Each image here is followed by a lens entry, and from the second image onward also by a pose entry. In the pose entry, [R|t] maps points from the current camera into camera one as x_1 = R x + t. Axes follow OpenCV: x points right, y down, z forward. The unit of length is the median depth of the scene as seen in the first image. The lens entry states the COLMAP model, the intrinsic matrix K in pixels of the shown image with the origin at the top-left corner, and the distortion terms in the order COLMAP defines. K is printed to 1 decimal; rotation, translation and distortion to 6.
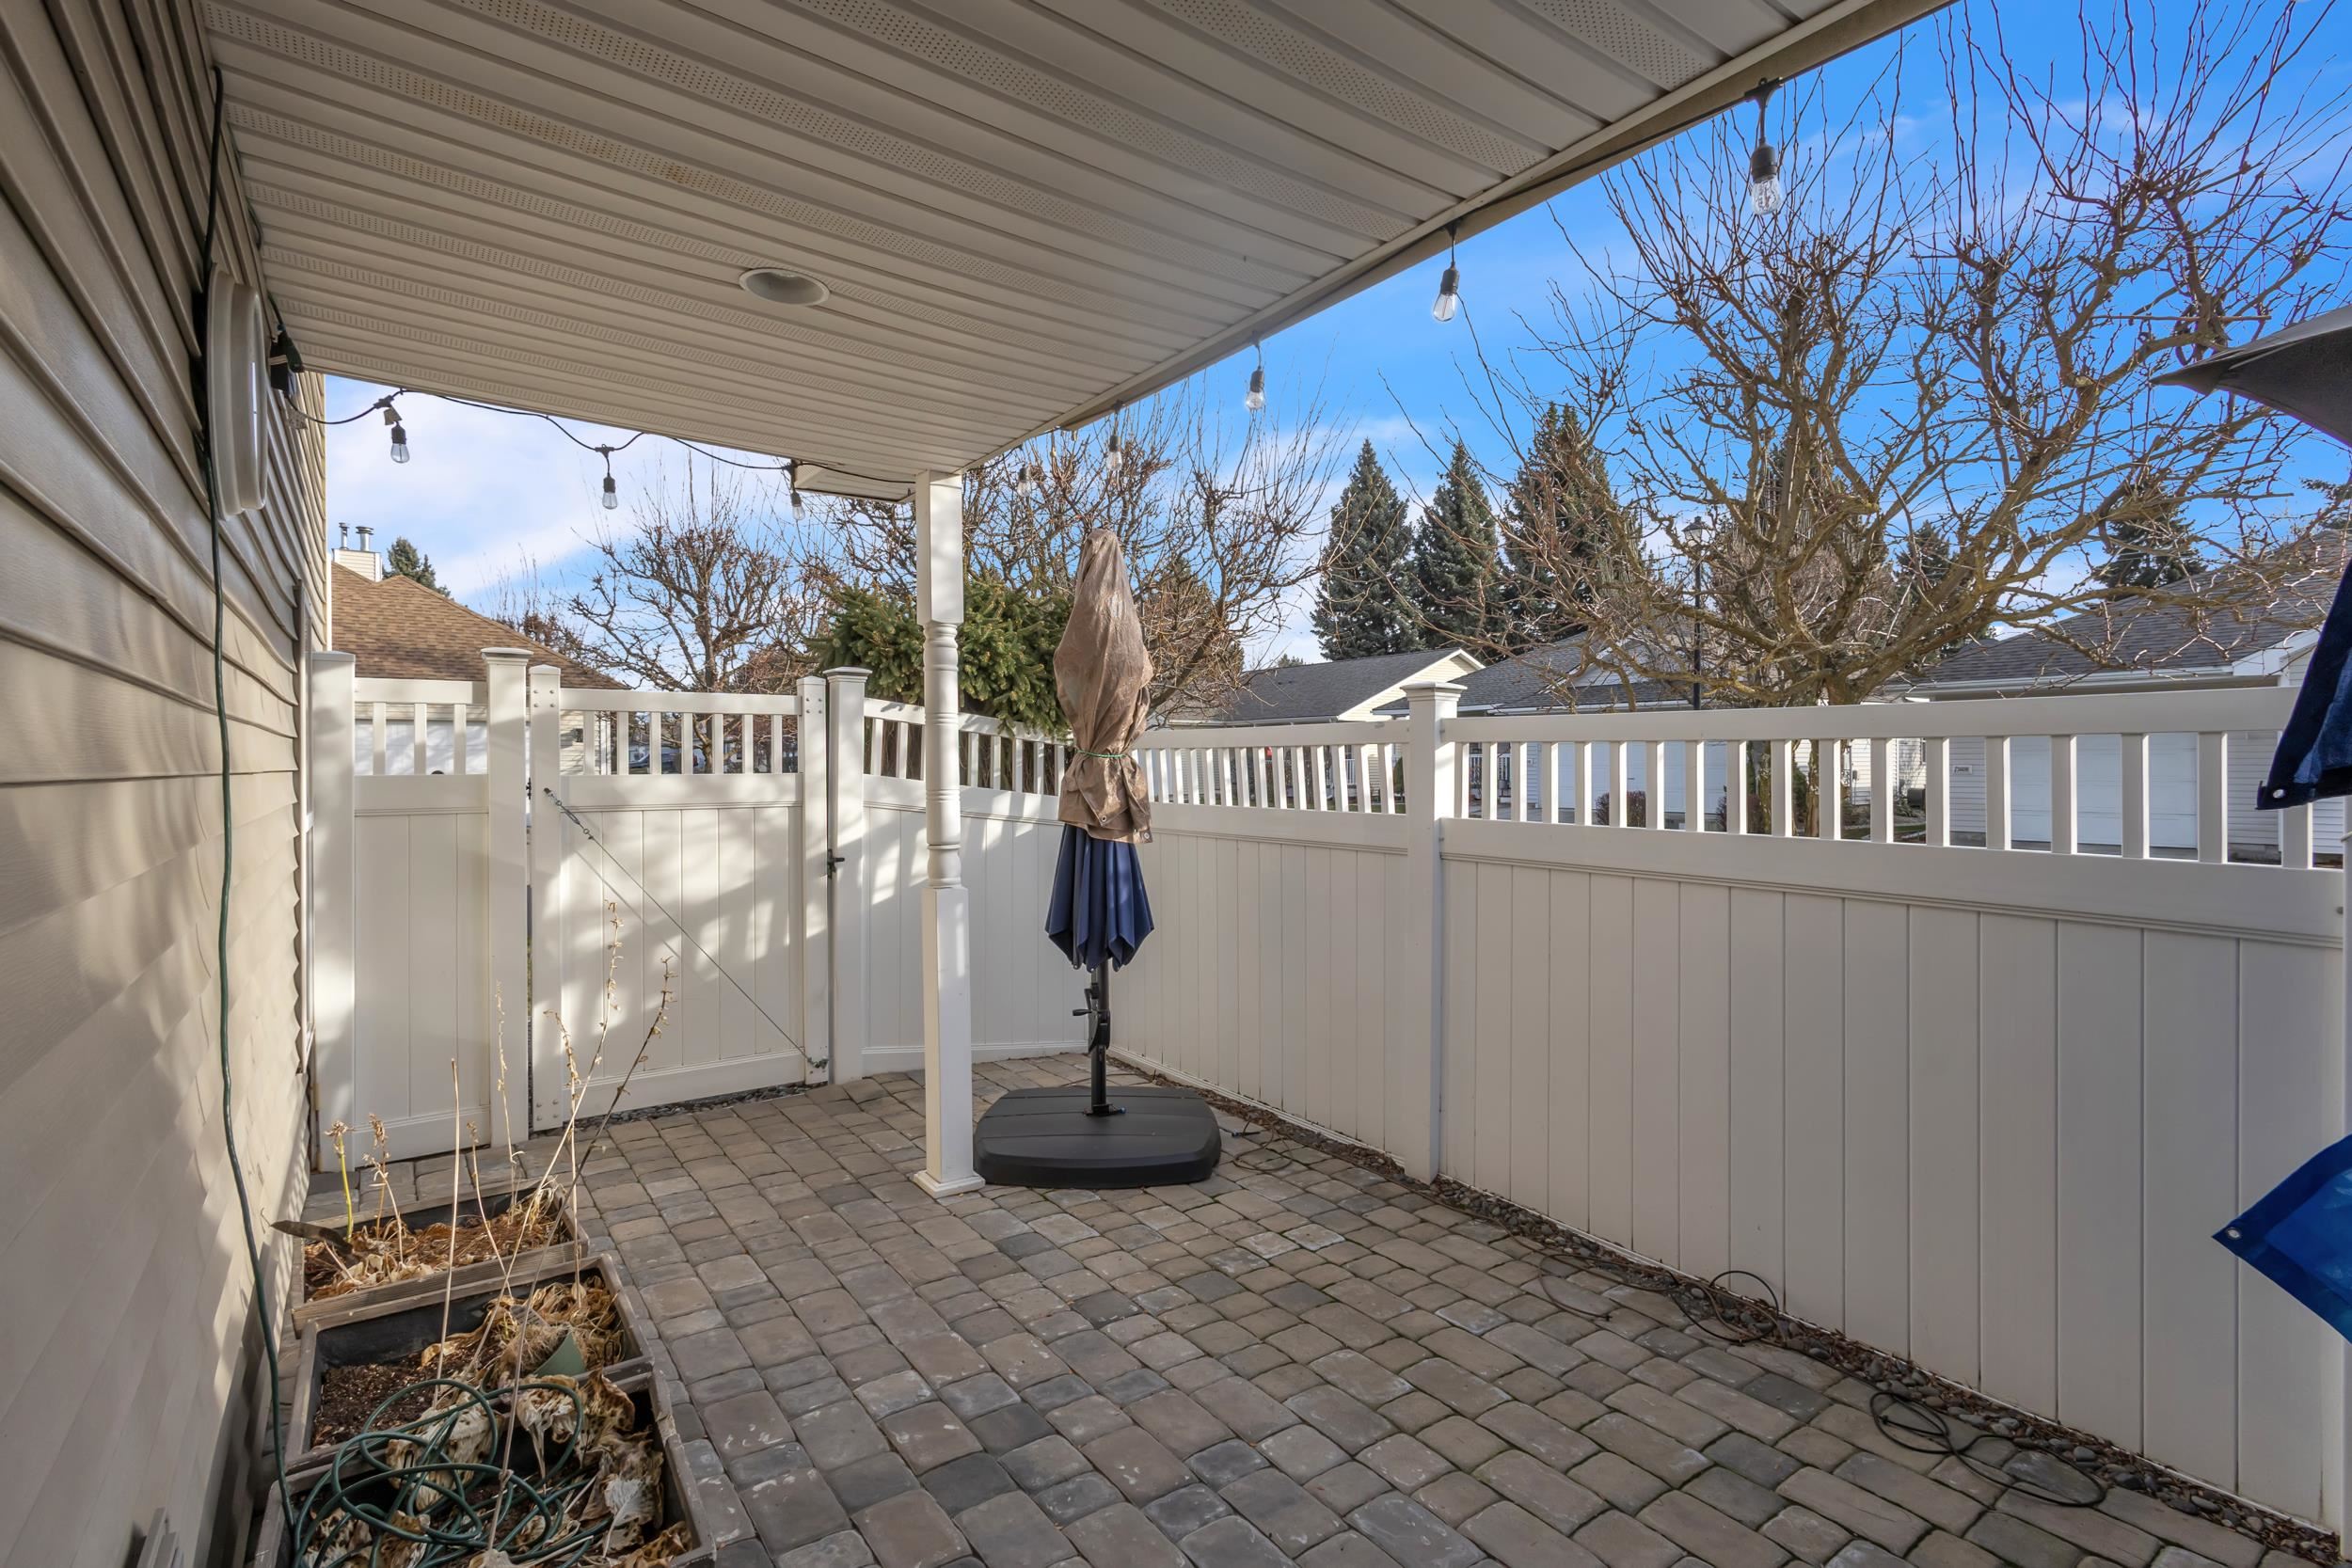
lens RADIAL K [[1089.6, 0, 1176.0], [0, 1089.6, 784.0], [0, 0, 1]] dist [0.003963, -0.000386]
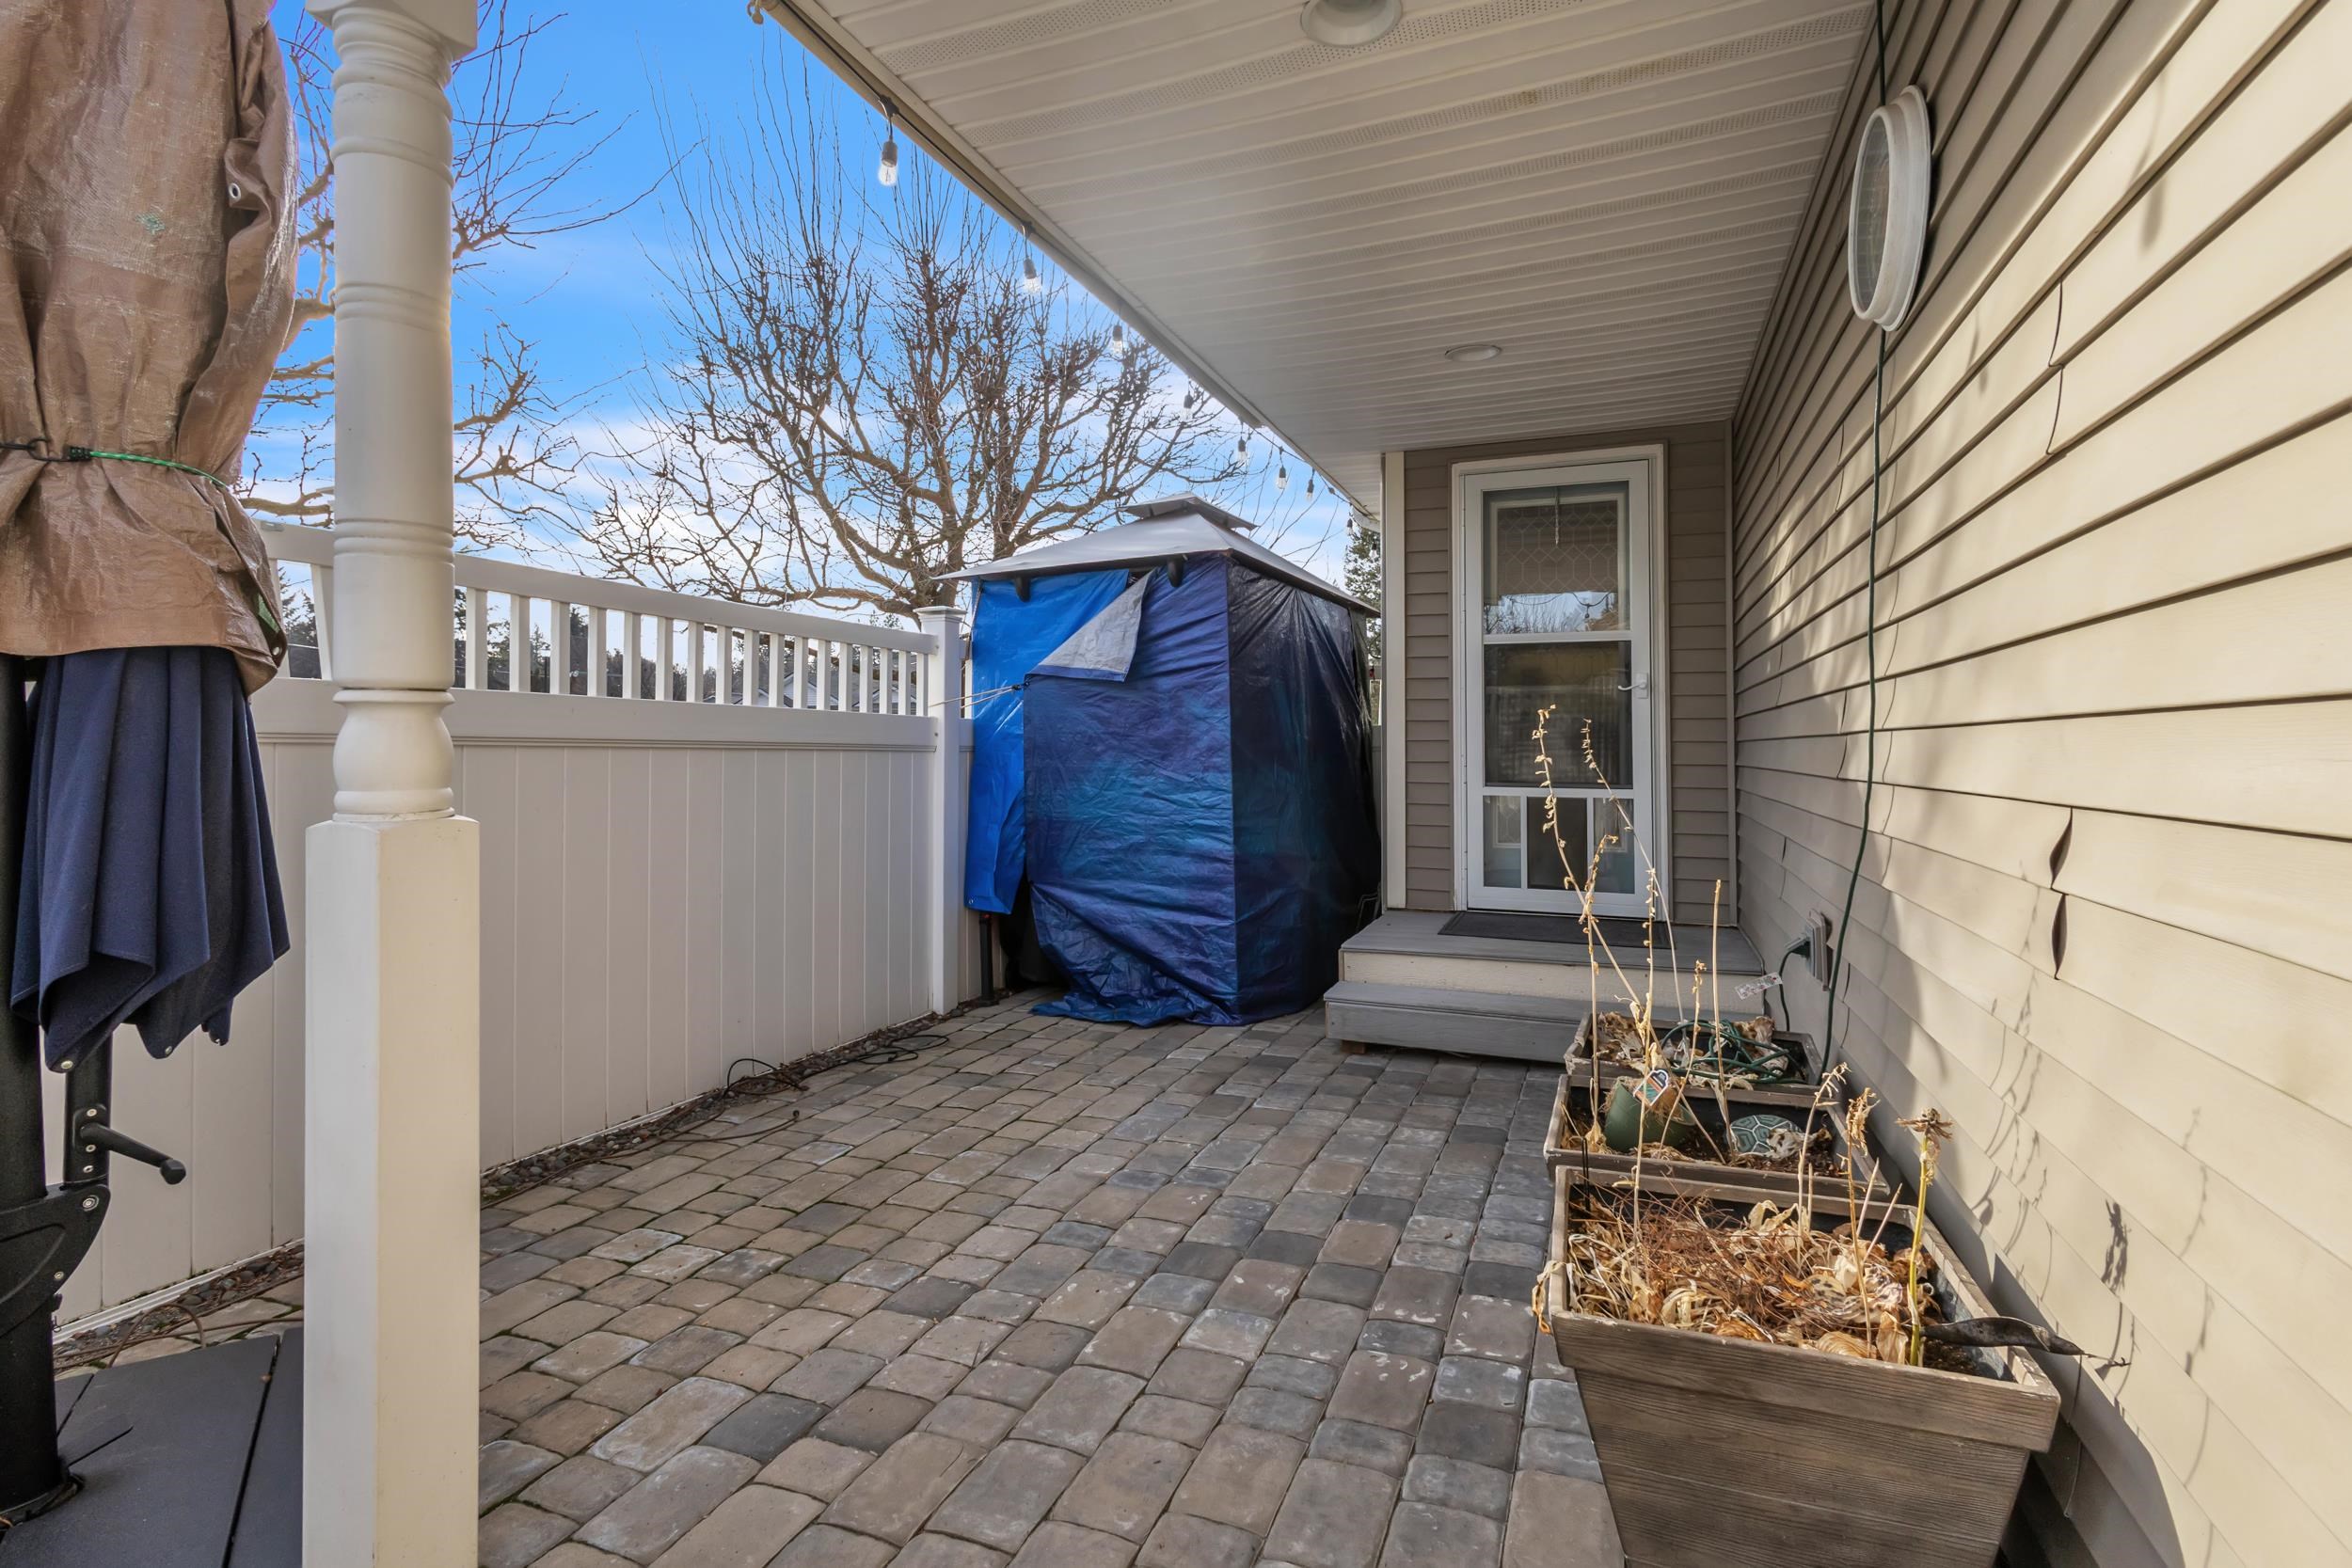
lens RADIAL K [[1089.6, 0, 1176.0], [0, 1089.6, 784.0], [0, 0, 1]] dist [0.003963, -0.000386]
pose [[-0.527955, -0.027968, 0.848812, -0.780310], [0.011035, 0.999147, 0.039785, 0.091368], [-0.849201, 0.030371, -0.527196, 1.226429]]
